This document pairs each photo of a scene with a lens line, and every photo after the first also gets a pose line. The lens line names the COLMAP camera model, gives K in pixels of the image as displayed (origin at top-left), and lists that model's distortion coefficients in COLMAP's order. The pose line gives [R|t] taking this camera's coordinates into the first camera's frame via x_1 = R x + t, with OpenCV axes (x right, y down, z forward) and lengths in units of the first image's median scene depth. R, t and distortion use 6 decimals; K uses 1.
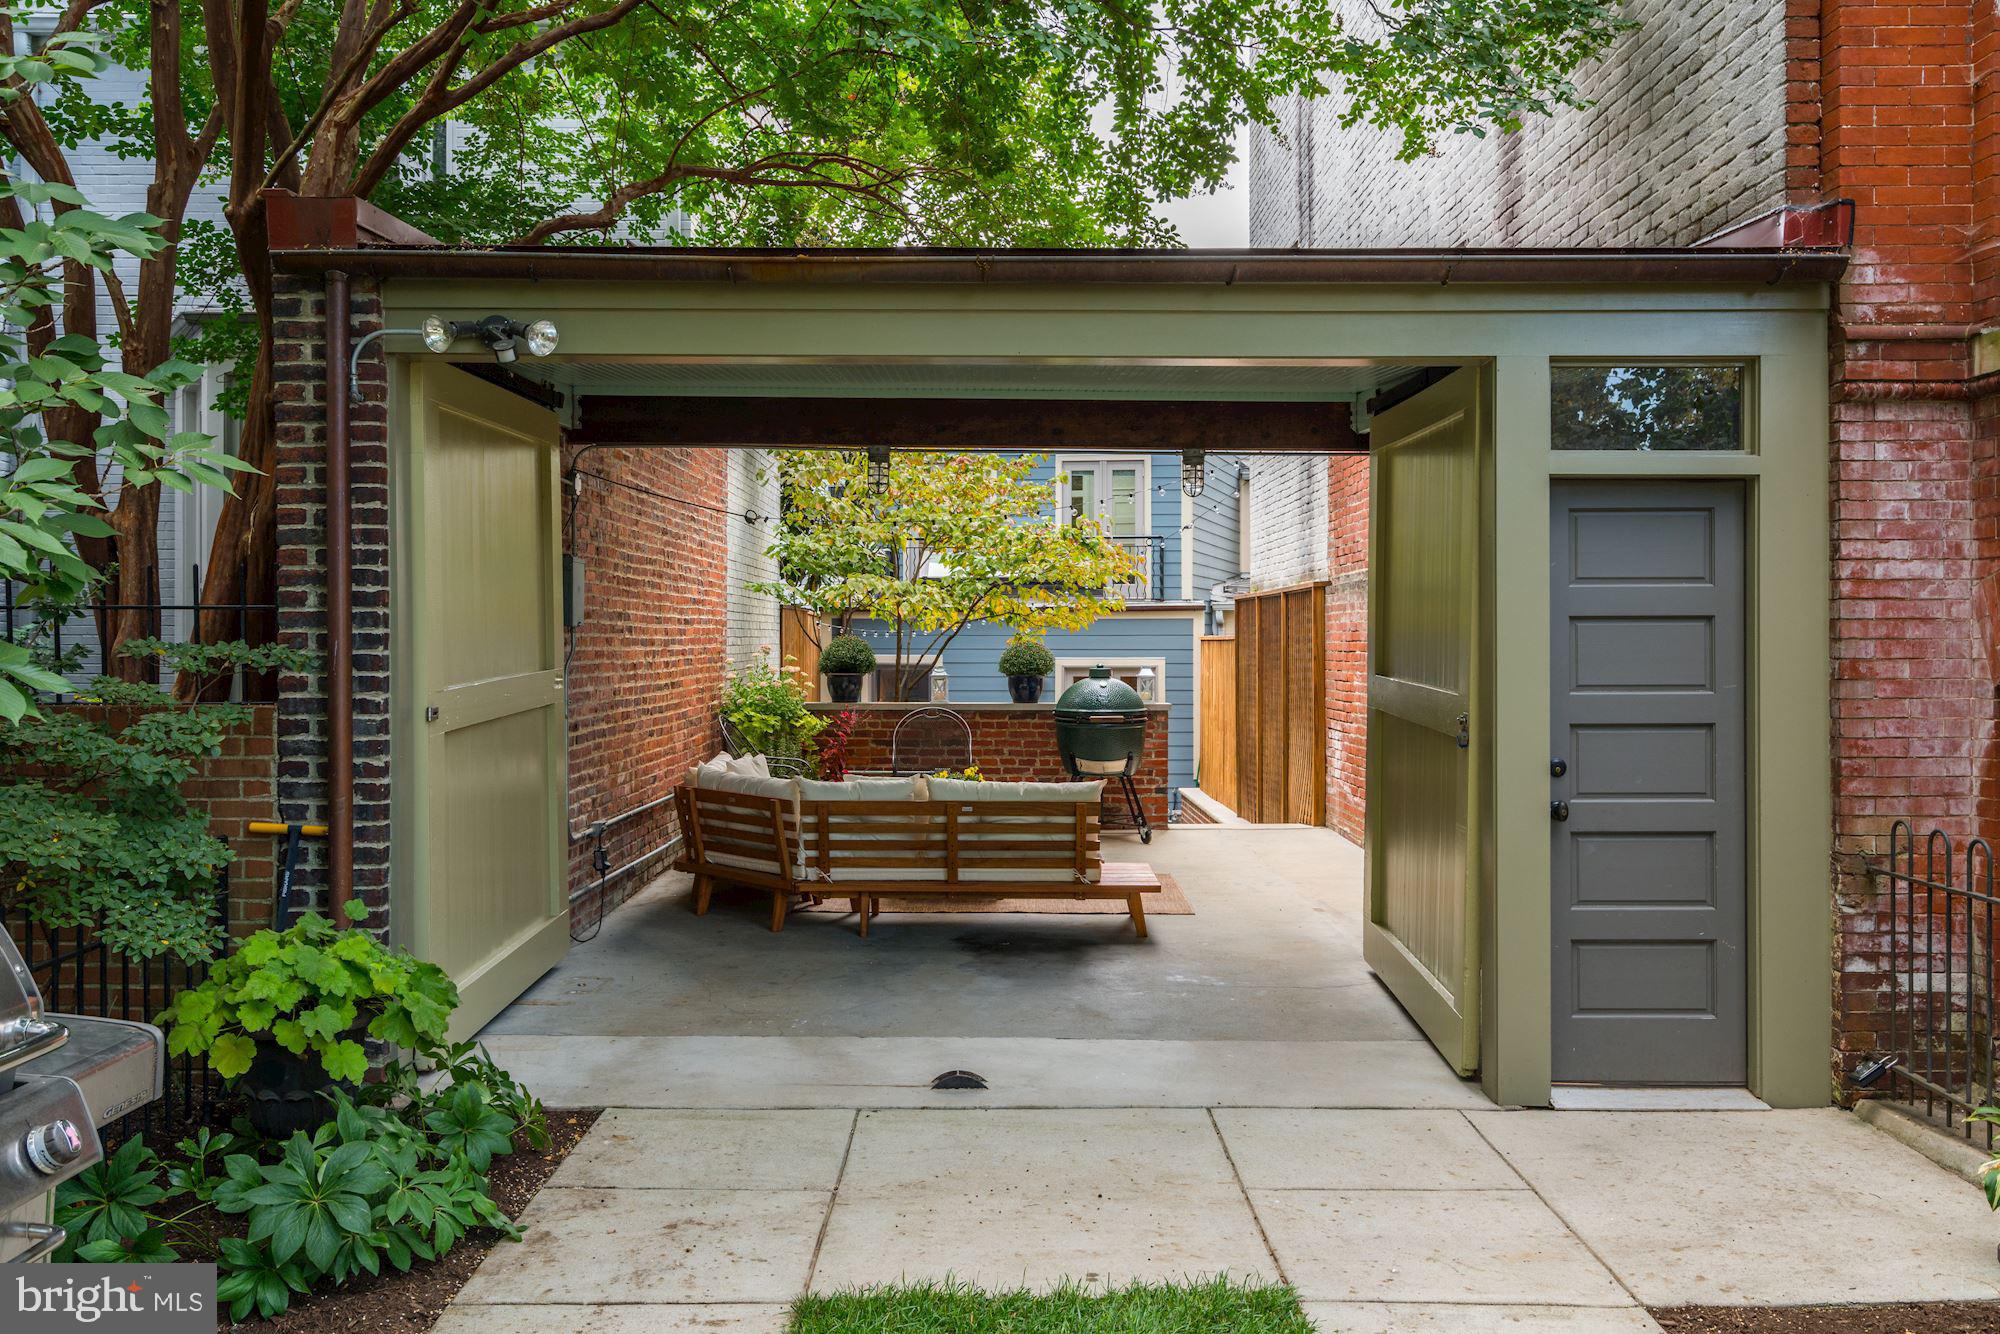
lens RADIAL K [[1644.8, 0, 1000.0], [0, 1644.8, 667.0], [0, 0, 1]] dist [0.038920, -0.013039]
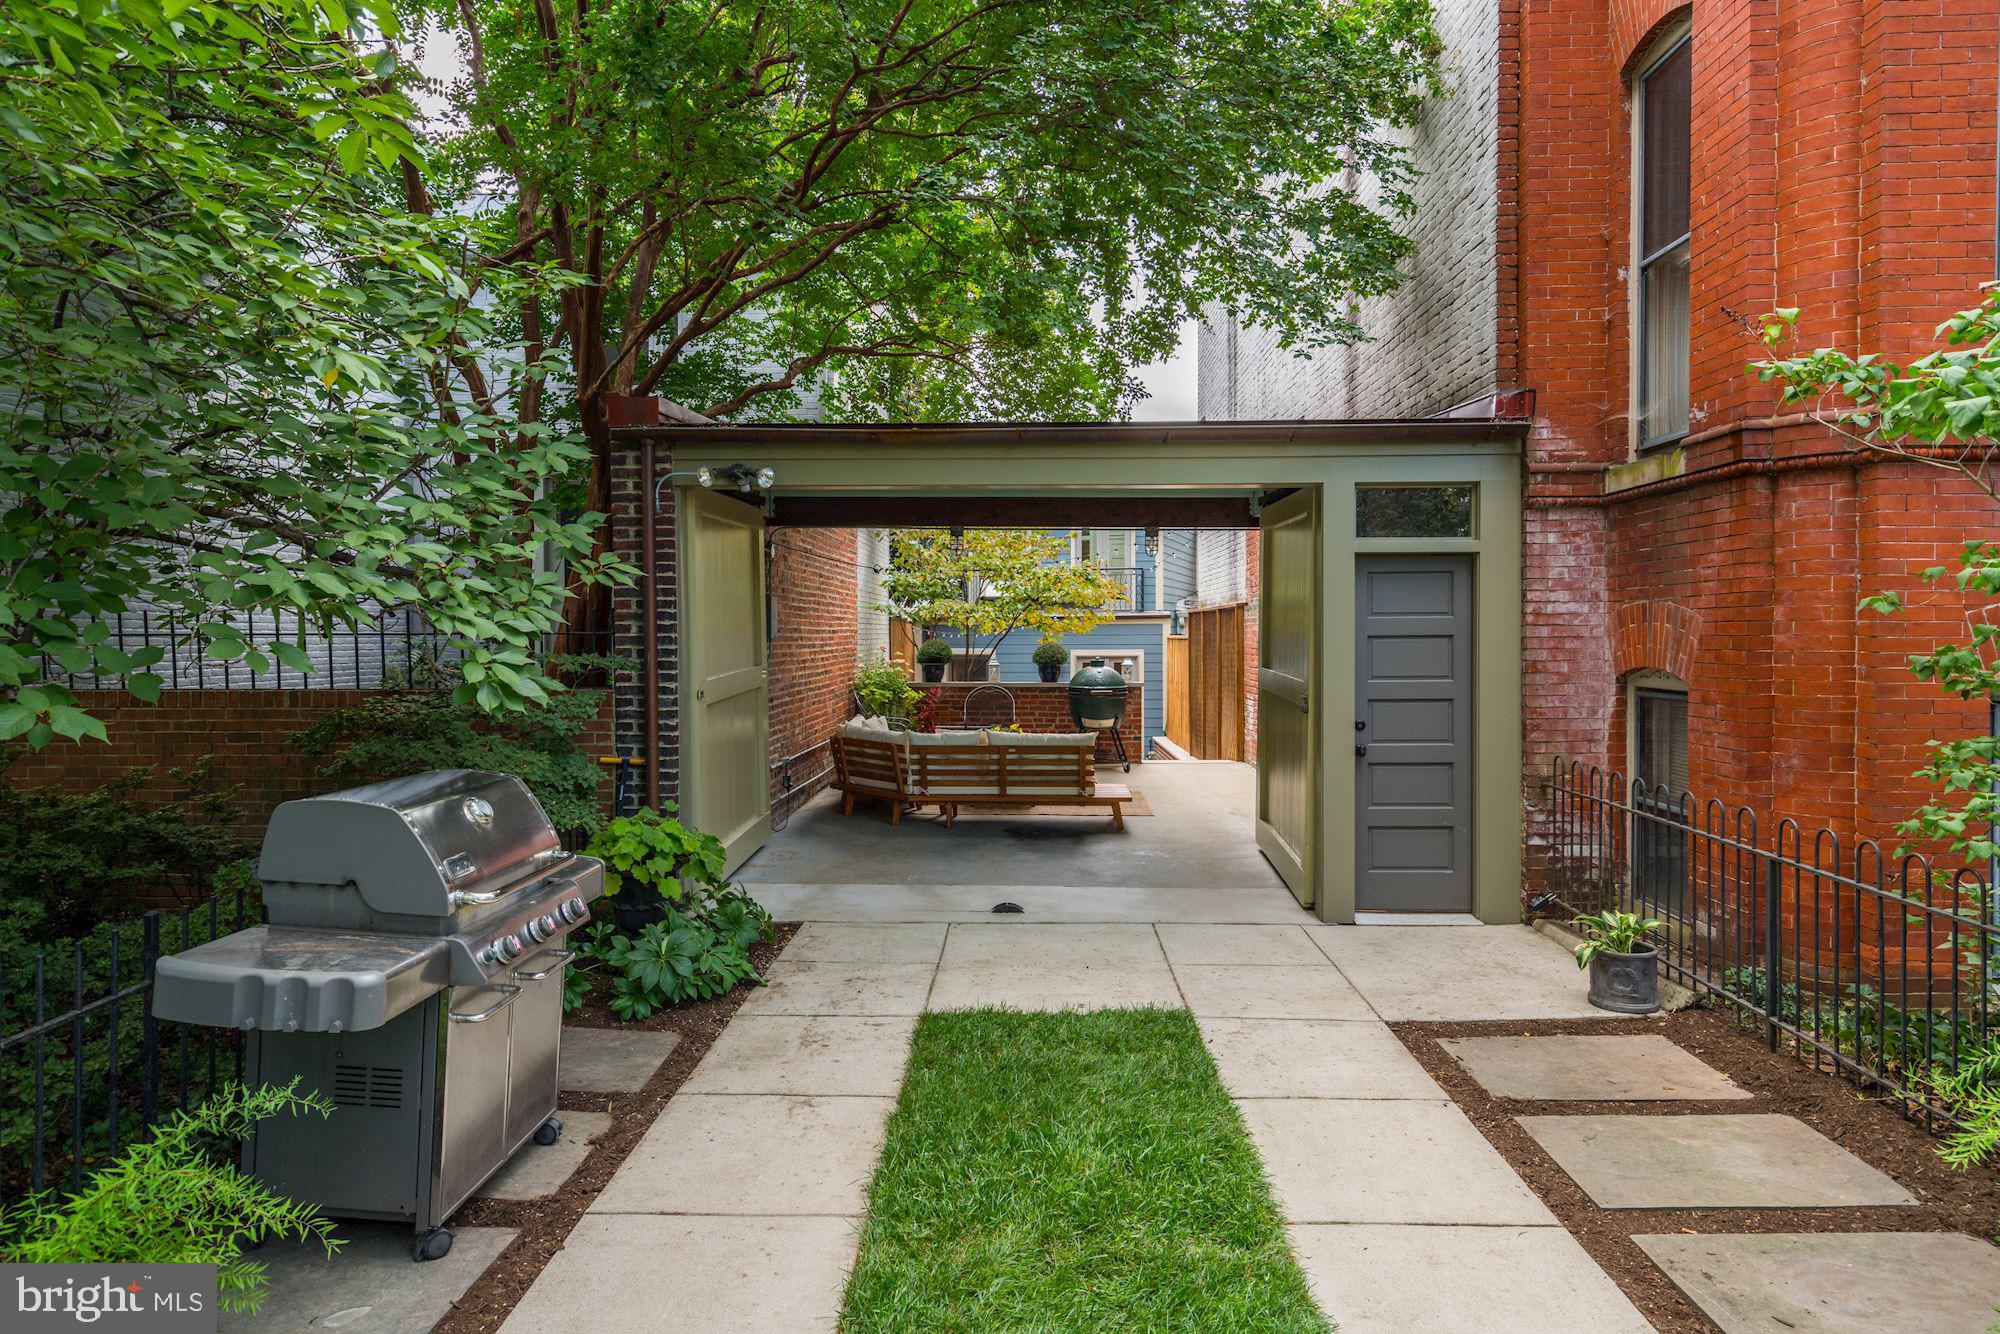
lens RADIAL K [[1148.4, 0, 1000.3], [0, 1148.4, 665.0], [0, 0, 1]] dist [0.026464, 0.000860]
pose [[0.999535, -0.002853, -0.030350, 0.004334], [0.003192, 0.999933, 0.011121, -0.014716], [0.030316, -0.011212, 0.999477, -0.188373]]
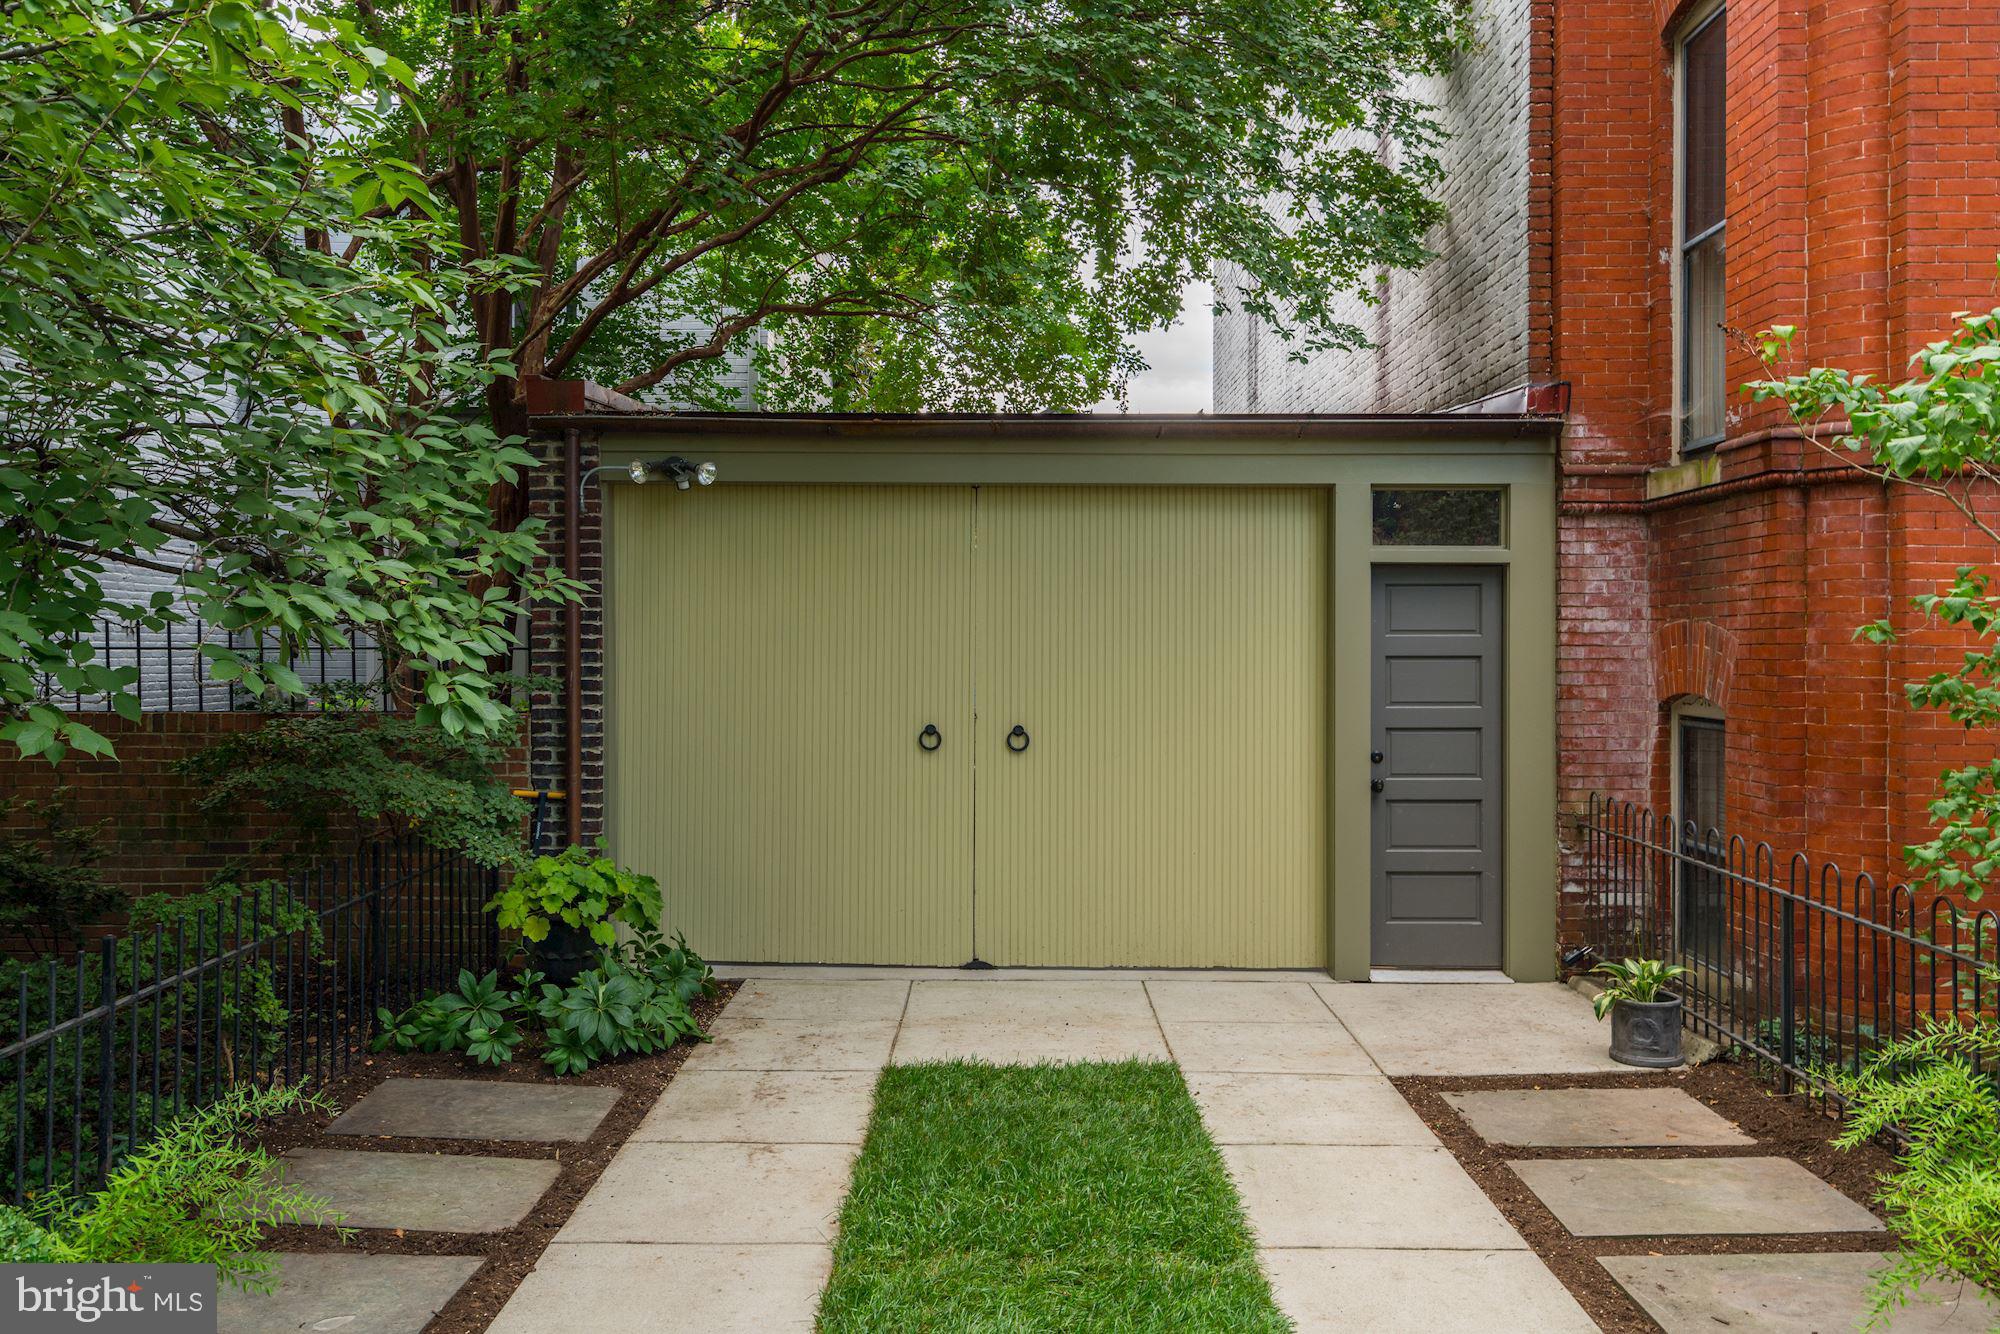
lens RADIAL K [[1501.3, 0, 996.3], [0, 1501.3, 658.1], [0, 0, 1]] dist [0.034125, 0.001072]
pose [[0.999943, 0.001997, -0.010498, 0.005355], [-0.002070, 0.999974, -0.006925, -0.018250], [0.010484, 0.006946, 0.999921, -0.366644]]
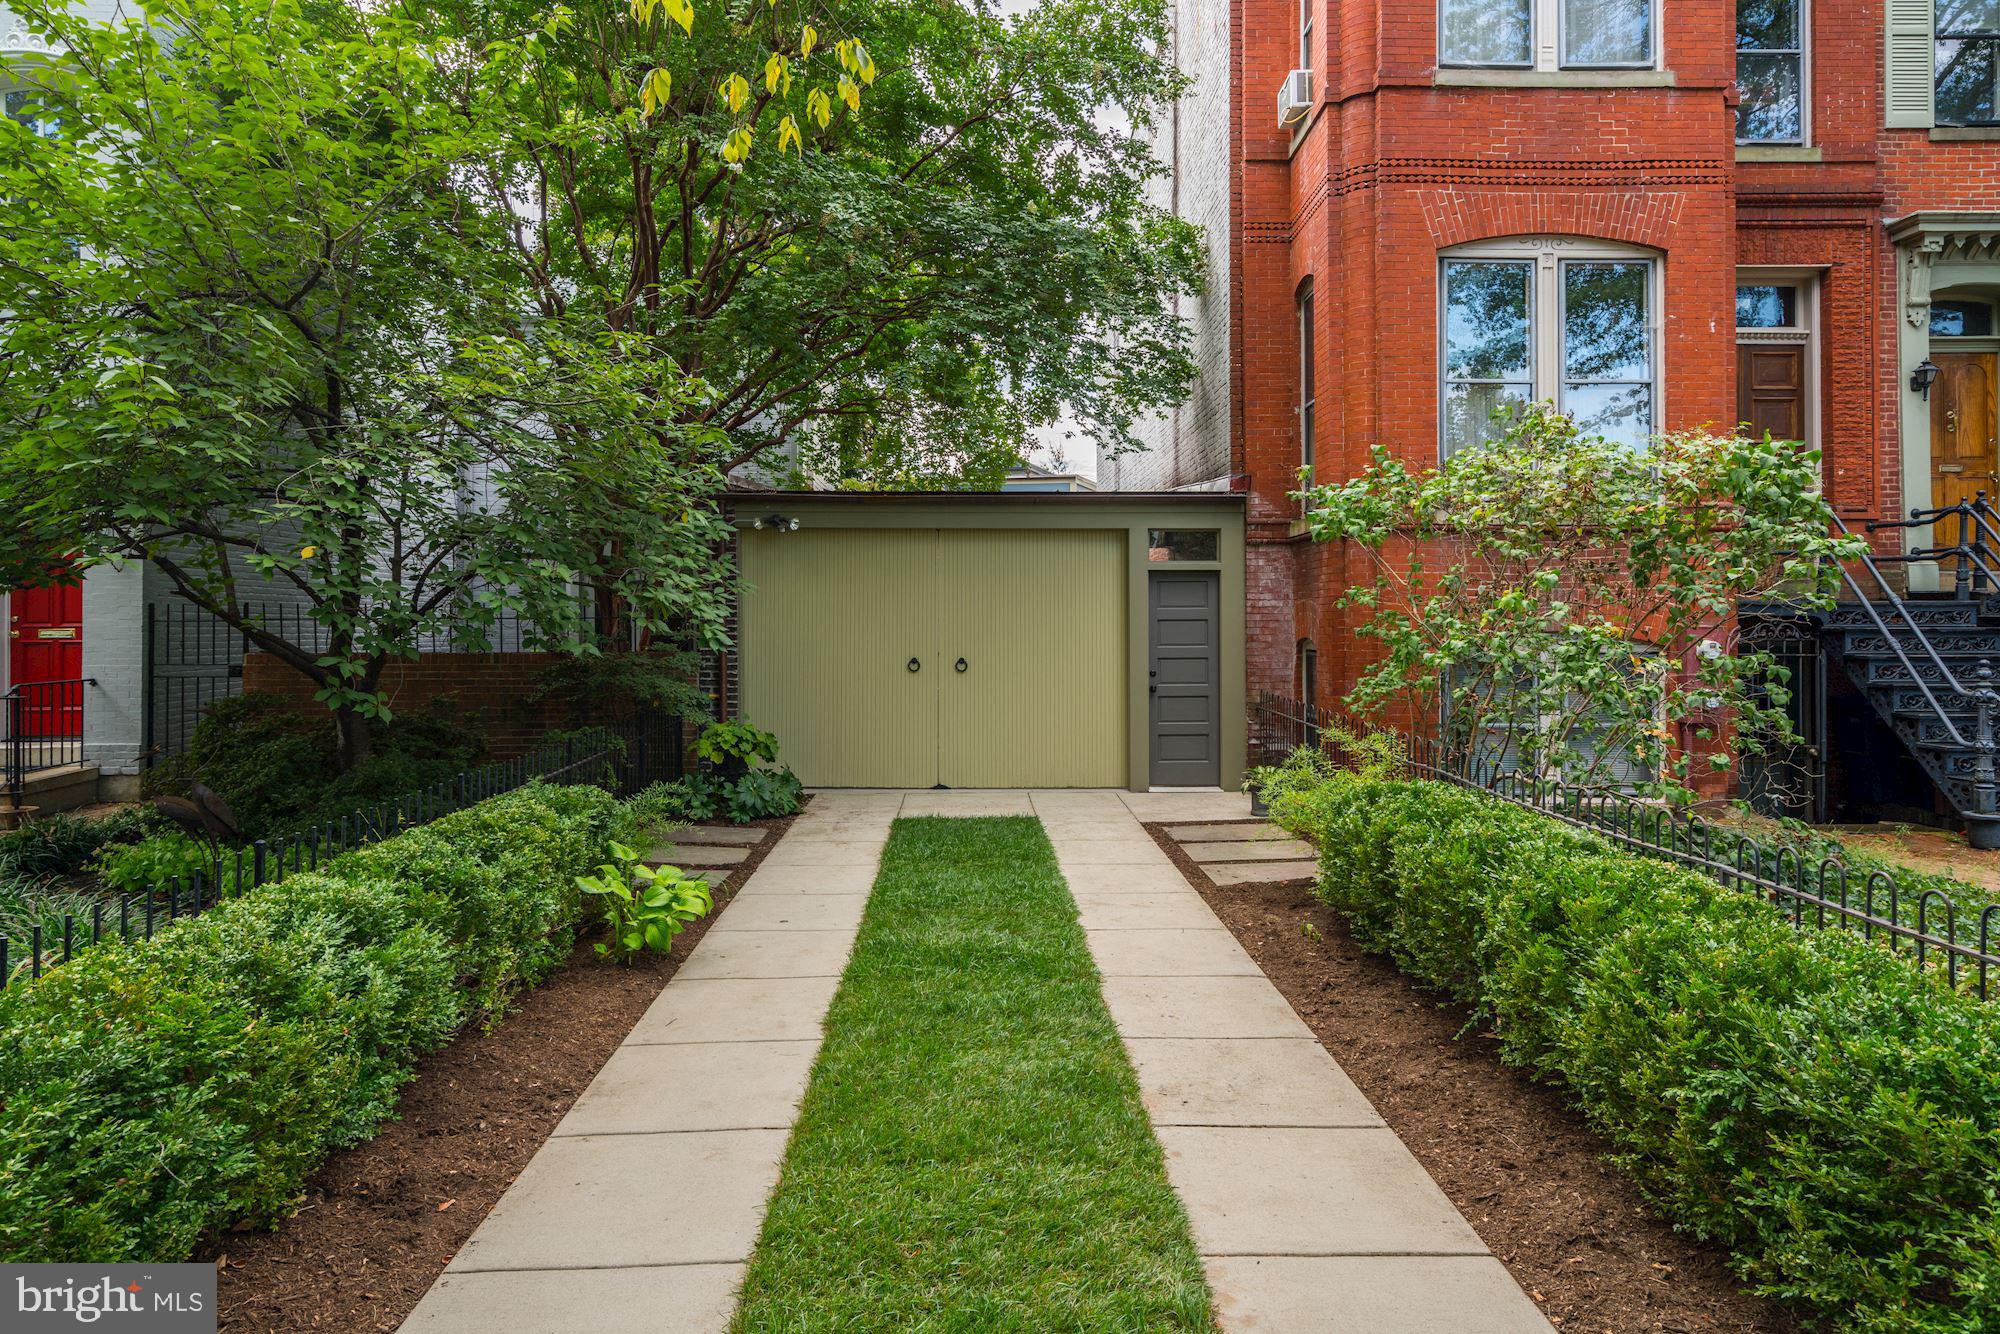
lens RADIAL K [[1221.5, 0, 994.2], [0, 1221.5, 621.8], [0, 0, 1]] dist [0.000722, 0.000610]
pose [[0.999755, -0.002815, 0.021951, 0.021395], [0.003170, 0.999865, -0.016136, 0.005634], [-0.021903, 0.016202, 0.999629, -1.062106]]
